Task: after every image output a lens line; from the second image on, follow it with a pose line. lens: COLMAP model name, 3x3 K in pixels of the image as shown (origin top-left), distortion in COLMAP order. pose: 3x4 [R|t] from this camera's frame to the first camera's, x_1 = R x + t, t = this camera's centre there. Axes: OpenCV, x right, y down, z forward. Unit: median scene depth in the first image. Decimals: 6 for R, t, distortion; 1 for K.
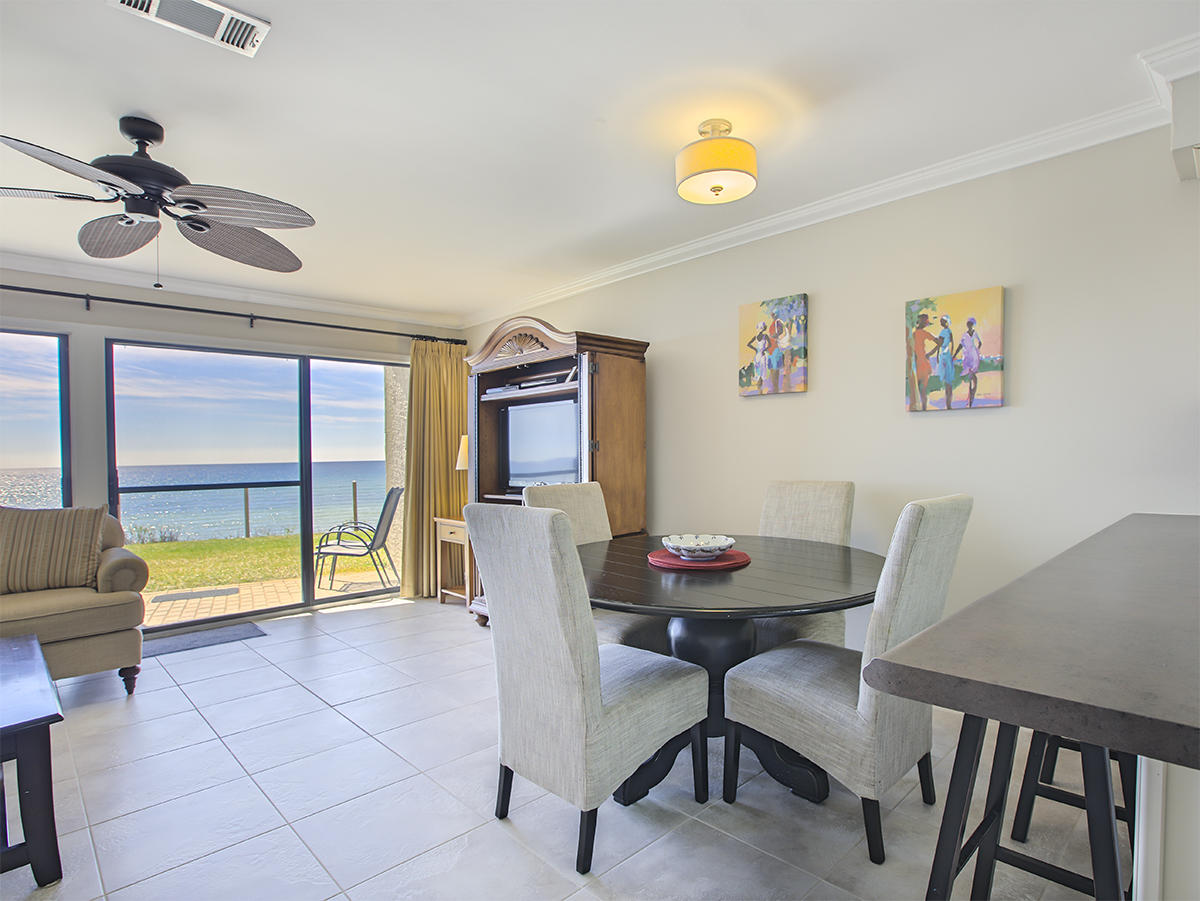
lens RADIAL K [[607.4, 0, 601.4], [0, 607.4, 466.2], [0, 0, 1]] dist [-0.019692, 0.000082]
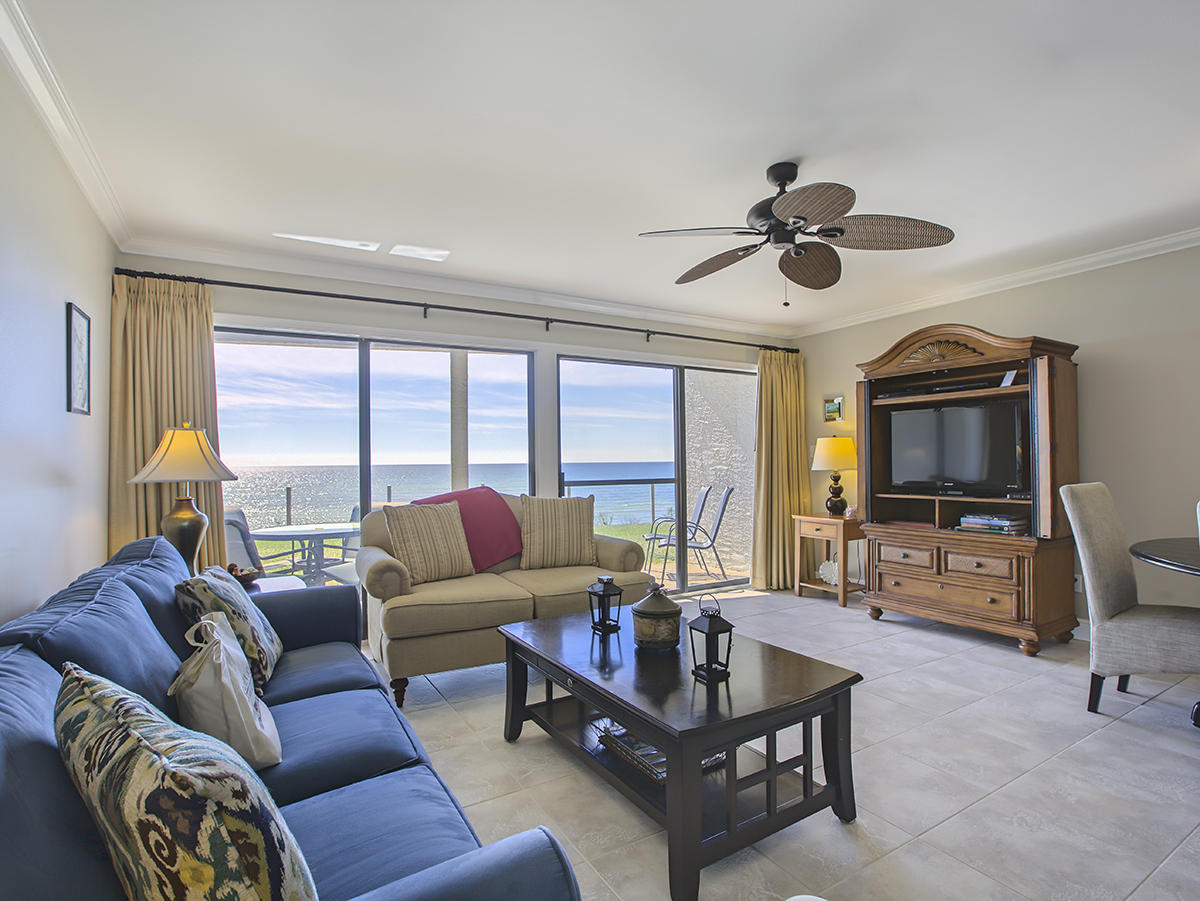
lens RADIAL K [[575.6, 0, 573.9], [0, 575.6, 452.9], [0, 0, 1]] dist [-0.052115, 0.018626]
pose [[0.971727, 0.006471, -0.236019, -0.489740], [-0.013347, 0.999531, -0.027548, 0.010081], [0.235730, 0.029919, 0.971358, -0.081606]]
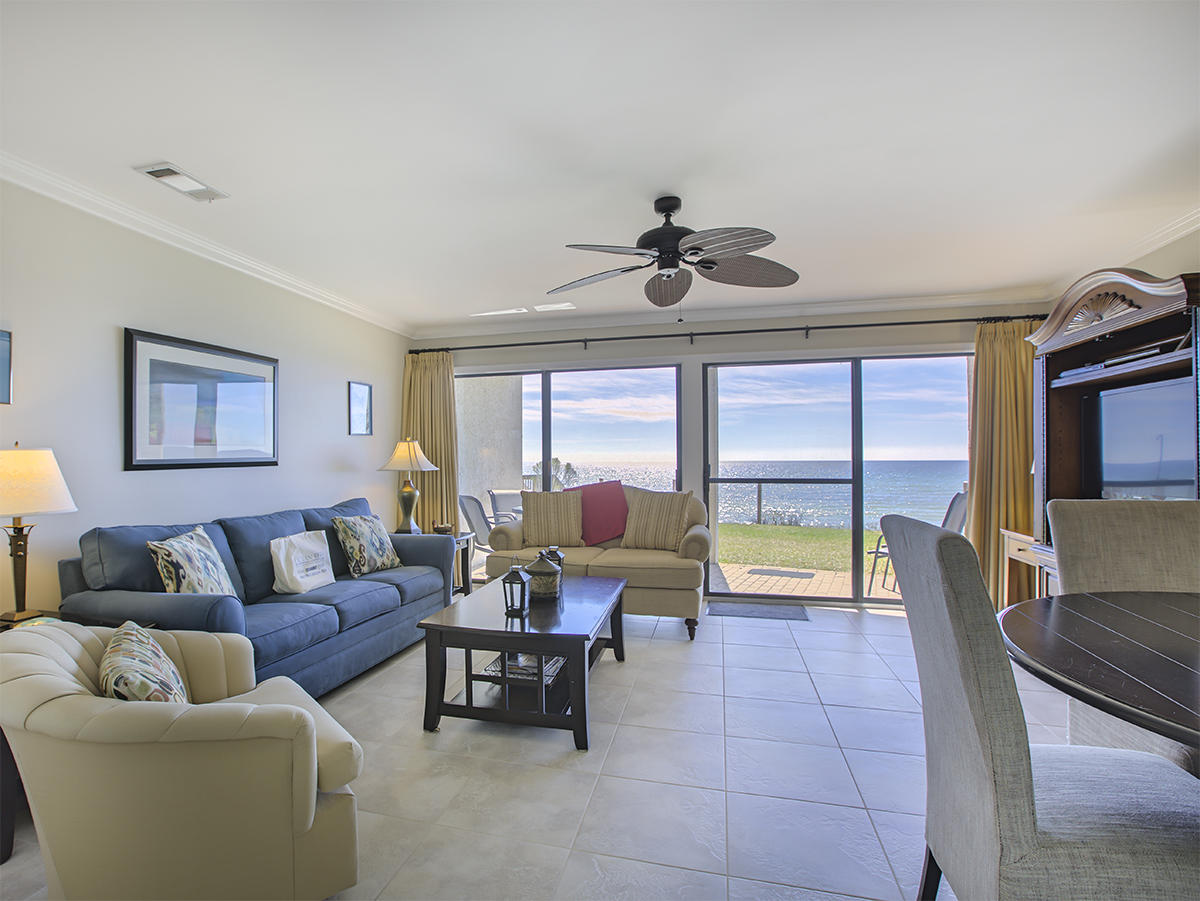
lens RADIAL K [[593.6, 0, 597.8], [0, 593.6, 446.9], [0, 0, 1]] dist [-0.035230, 0.001382]
pose [[0.544096, -0.002336, -0.839020, 0.123702], [-0.021612, 0.999625, -0.016799, -0.005060], [0.838745, 0.027273, 0.543841, 0.100348]]
